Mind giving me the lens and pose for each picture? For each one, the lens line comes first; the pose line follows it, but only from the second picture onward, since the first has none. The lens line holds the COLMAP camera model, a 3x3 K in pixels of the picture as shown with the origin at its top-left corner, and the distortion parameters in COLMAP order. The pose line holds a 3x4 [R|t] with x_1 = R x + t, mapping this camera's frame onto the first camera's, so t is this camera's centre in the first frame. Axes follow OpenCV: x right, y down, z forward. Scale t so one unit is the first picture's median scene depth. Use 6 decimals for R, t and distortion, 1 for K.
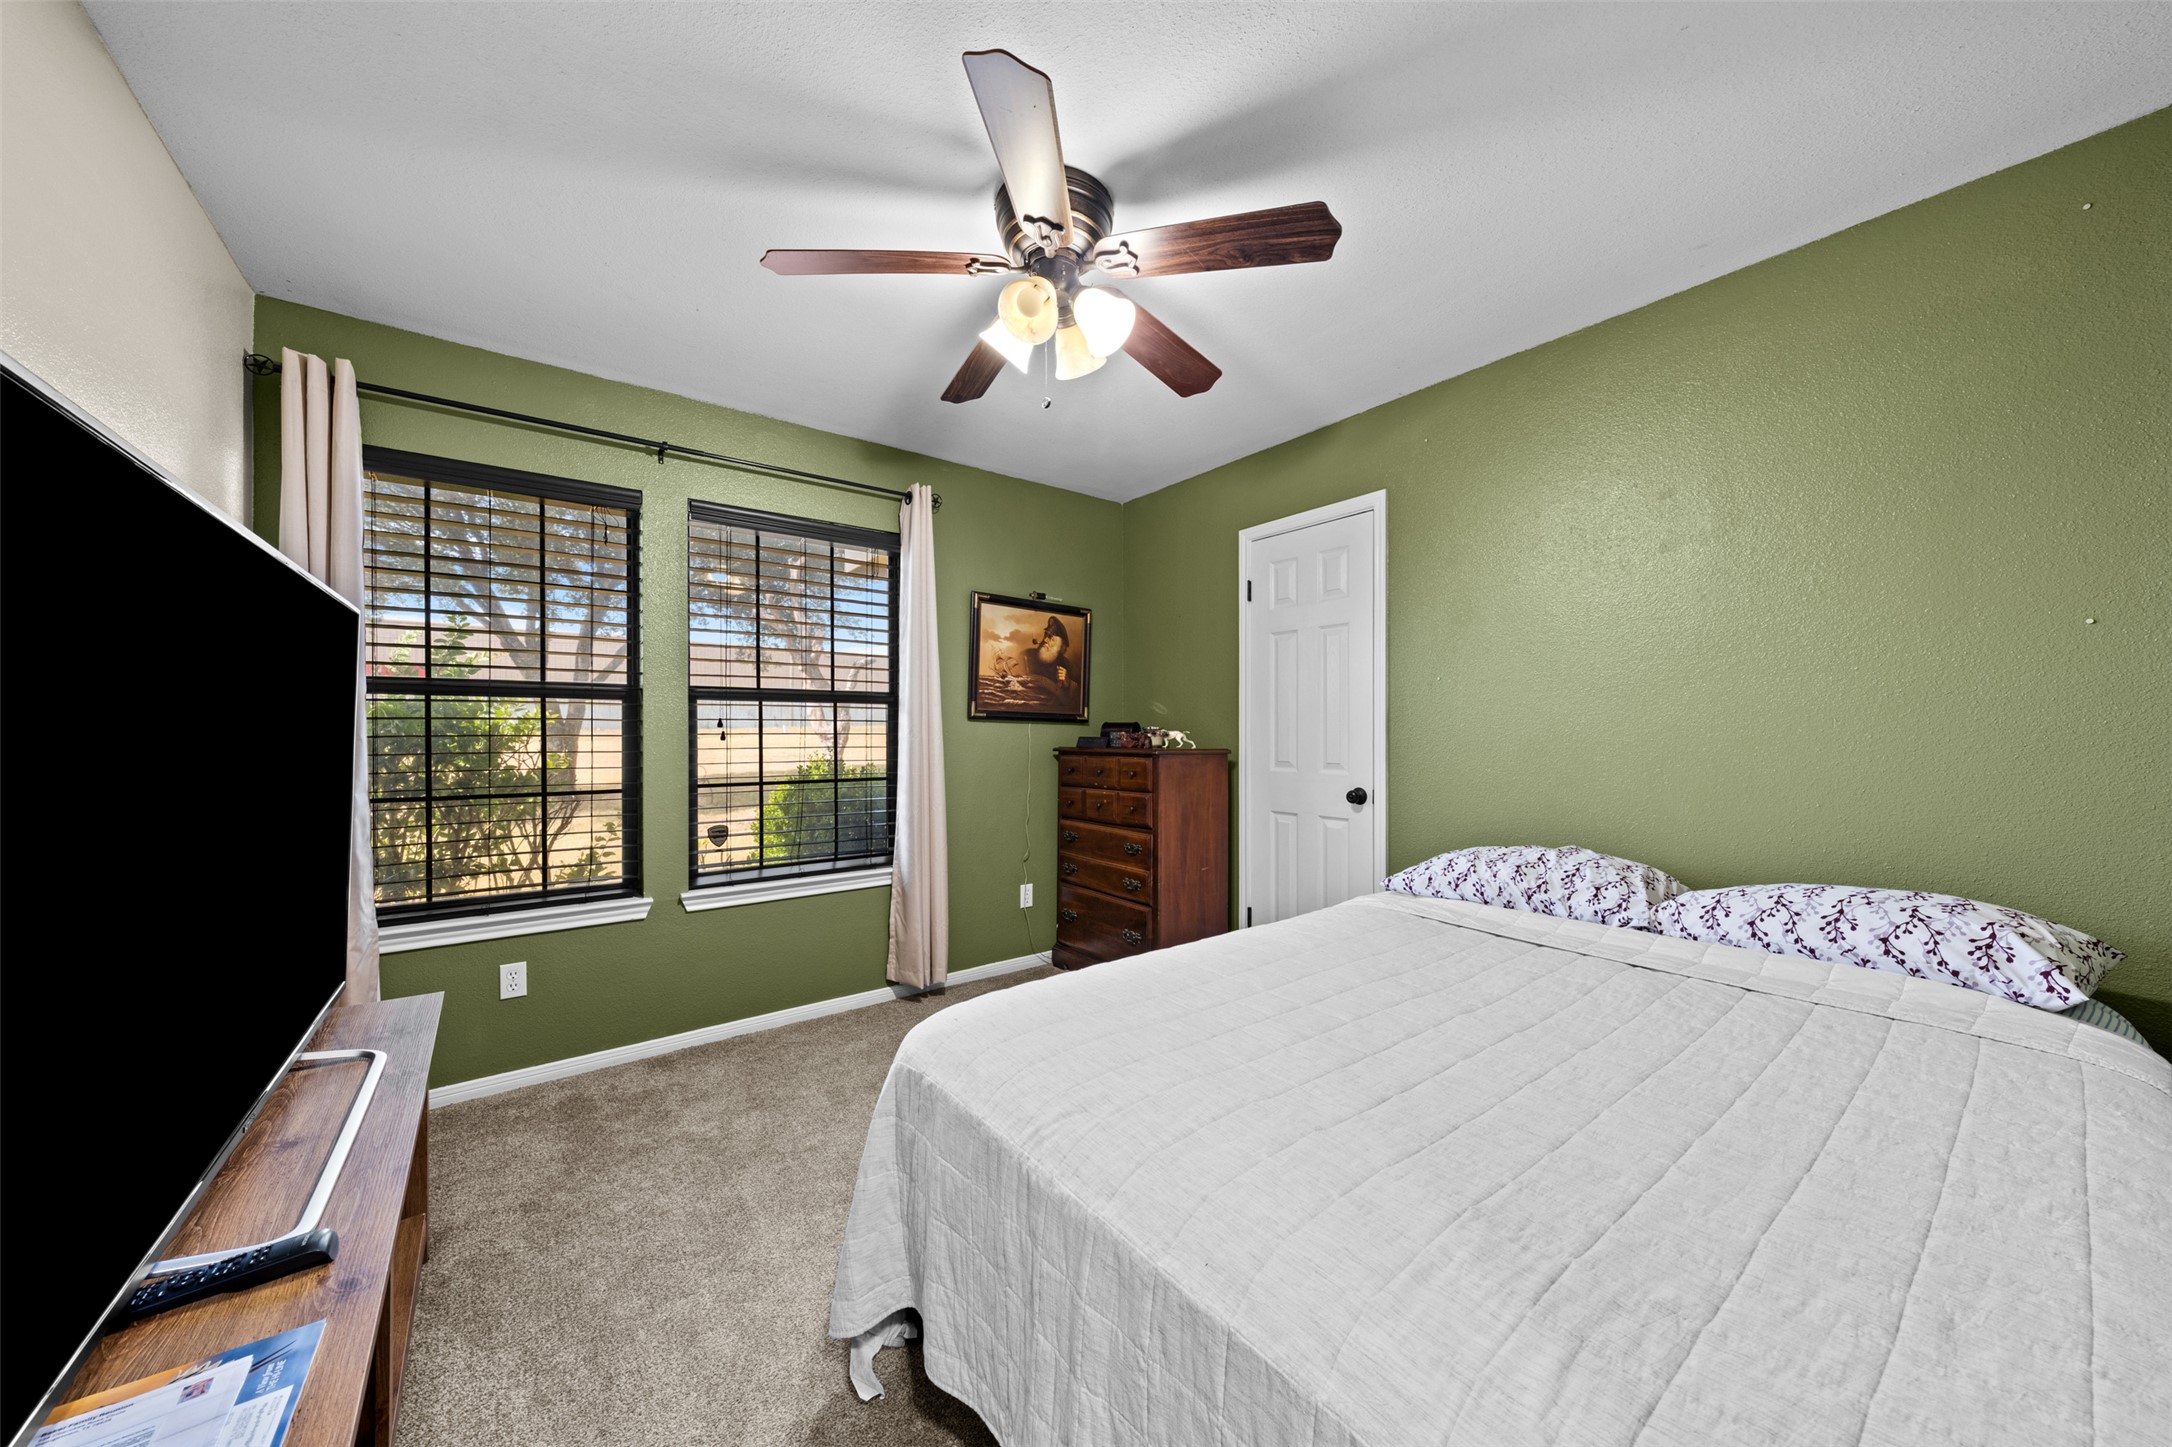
lens RADIAL K [[752.0, 0, 1079.6], [0, 752.0, 726.2], [0, 0, 1]] dist [0.000994, 0.000092]
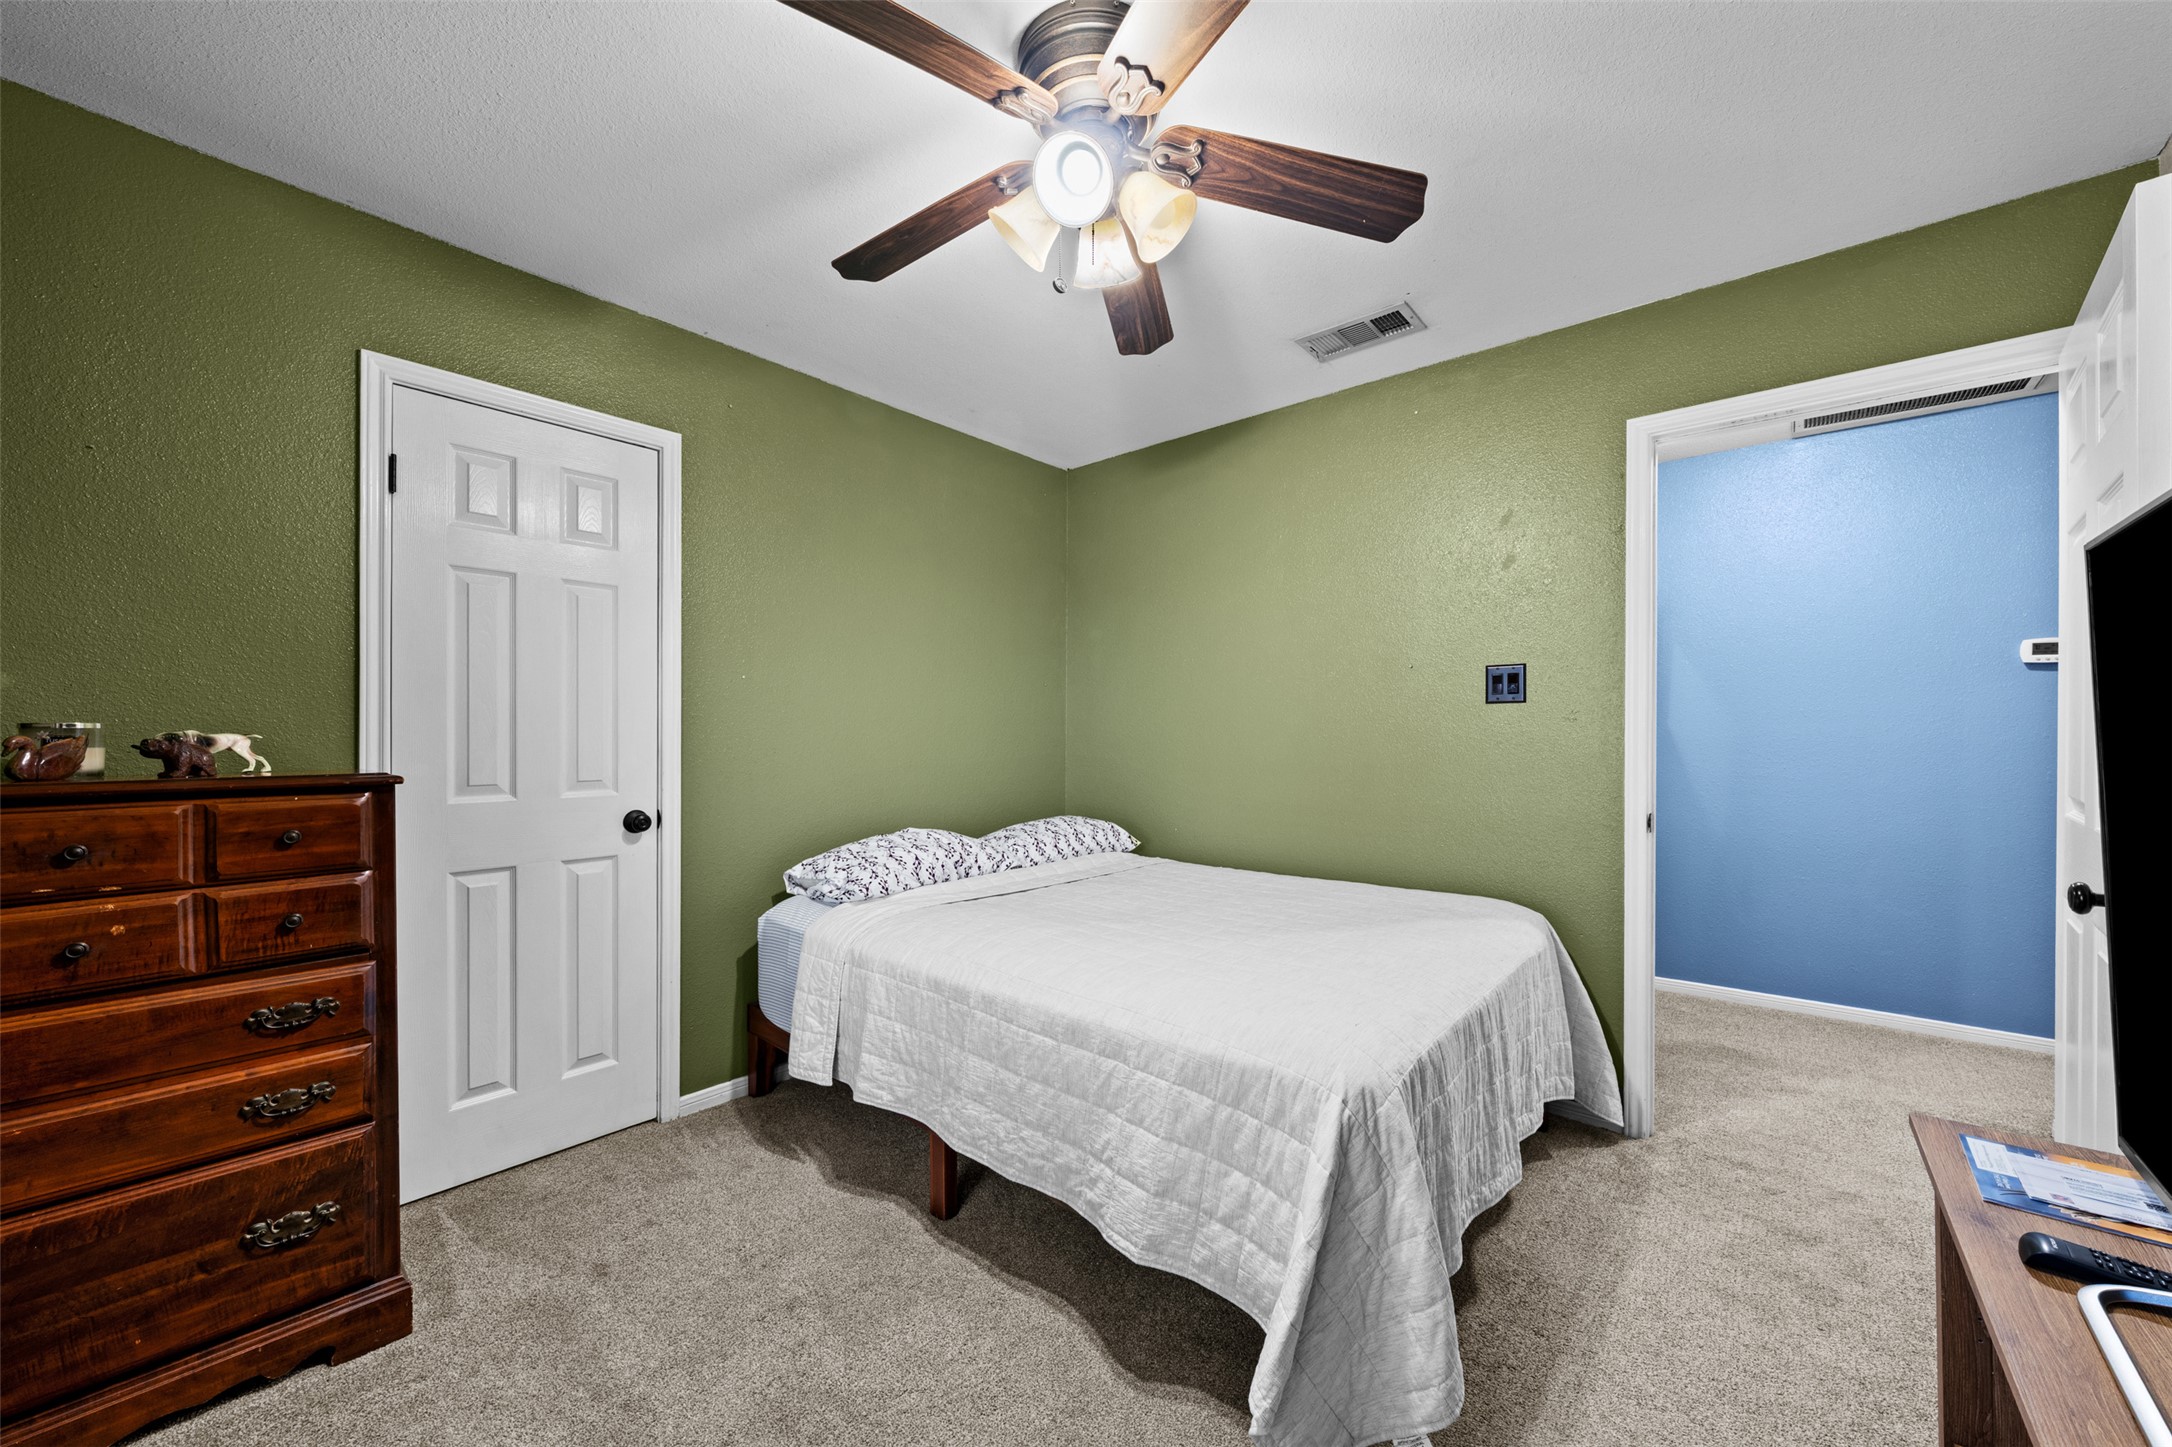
lens RADIAL K [[809.5, 0, 1080.6], [0, 809.5, 737.0], [0, 0, 1]] dist [-0.000972, -0.000043]
pose [[-0.218929, 0.002483, 0.975738, -0.463883], [-0.002690, 0.999991, -0.003148, 0.008983], [-0.975737, -0.003314, -0.218921, 0.672469]]
